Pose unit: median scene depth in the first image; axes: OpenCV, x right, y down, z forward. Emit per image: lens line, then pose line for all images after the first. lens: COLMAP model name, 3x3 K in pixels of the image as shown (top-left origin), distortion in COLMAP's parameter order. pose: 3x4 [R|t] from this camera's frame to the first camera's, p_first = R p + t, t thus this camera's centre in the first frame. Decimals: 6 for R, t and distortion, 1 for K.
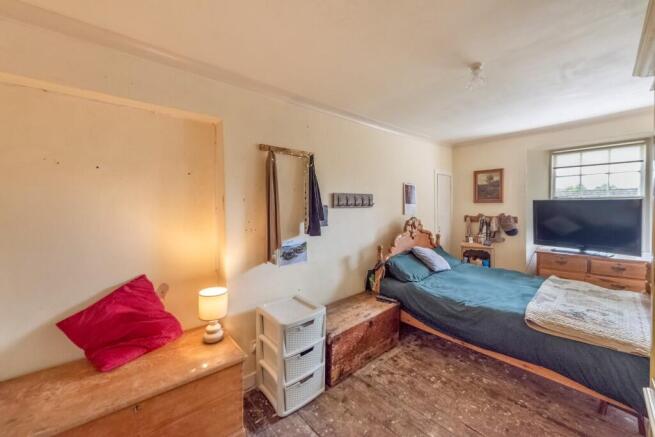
lens RADIAL K [[264.2, 0, 326.6], [0, 264.2, 206.3], [0, 0, 1]] dist [-0.000558, -0.000419]
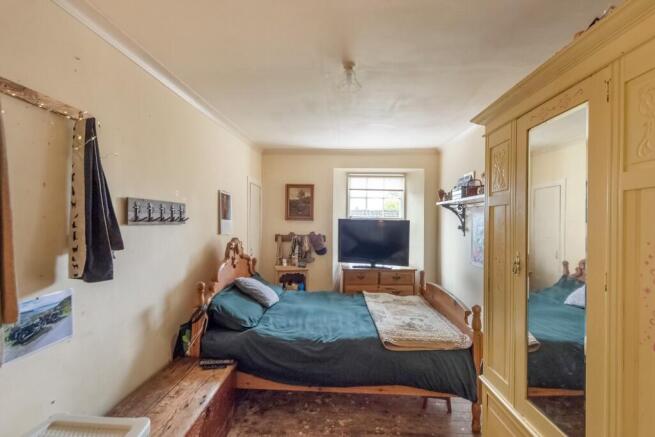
lens RADIAL K [[317.3, 0, 327.5], [0, 317.3, 218.5], [0, 0, 1]] dist [0.001451, -0.000371]
pose [[0.670871, 0.025016, 0.741152, -0.184312], [-0.018583, 0.999684, -0.016922, -0.003595], [-0.741341, -0.002420, 0.671124, 0.252296]]
